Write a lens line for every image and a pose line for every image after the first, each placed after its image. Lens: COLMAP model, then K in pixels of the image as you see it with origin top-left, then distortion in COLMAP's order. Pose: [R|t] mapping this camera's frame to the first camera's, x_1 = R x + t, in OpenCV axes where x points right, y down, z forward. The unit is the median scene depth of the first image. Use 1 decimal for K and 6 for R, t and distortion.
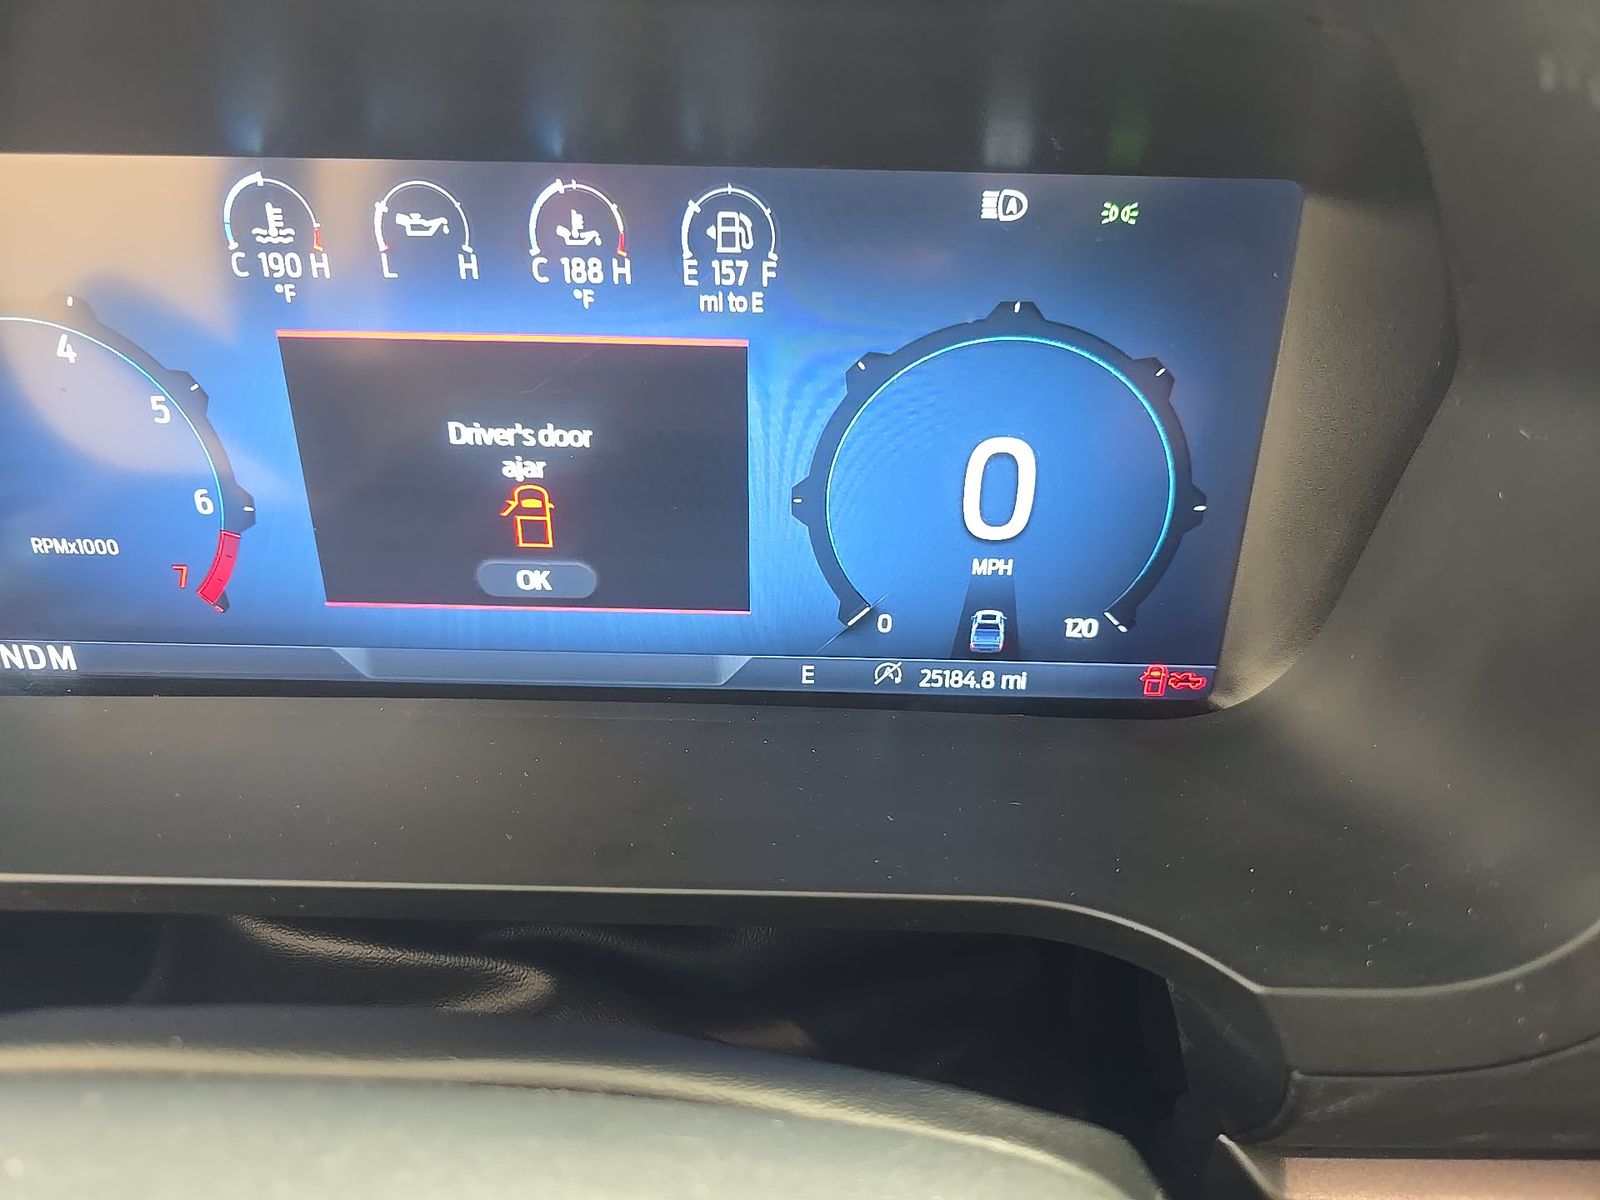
lens RADIAL K [[1163.7, 0, 800.0], [0, 1163.7, 600.0], [0, 0, 1]] dist [-0.000128, -0.000460]
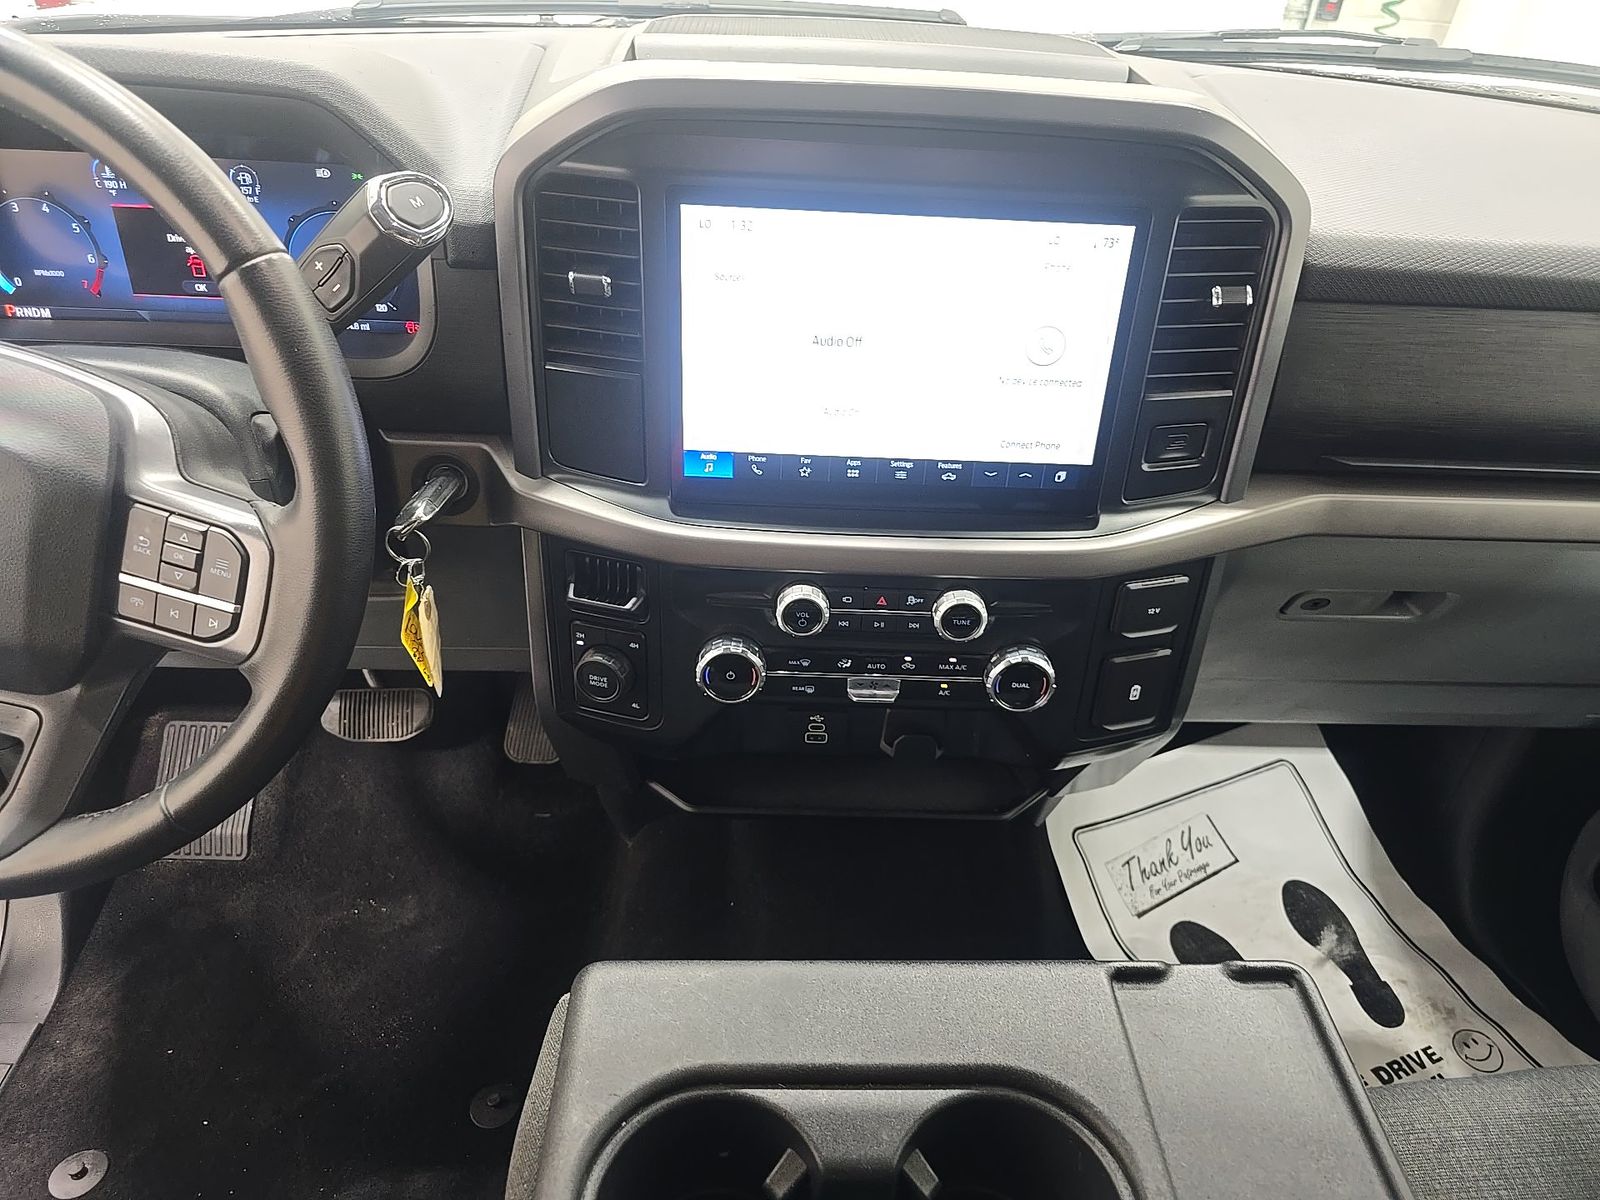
lens RADIAL K [[1073.0, 0, 831.3], [0, 1073.0, 598.9], [0, 0, 1]] dist [0.054640, -0.053774]
pose [[0.996925, 0.001861, 0.078339, 1.375123], [-0.006794, 0.998006, 0.062746, 0.692358], [-0.078066, -0.063085, 0.994950, -2.349274]]
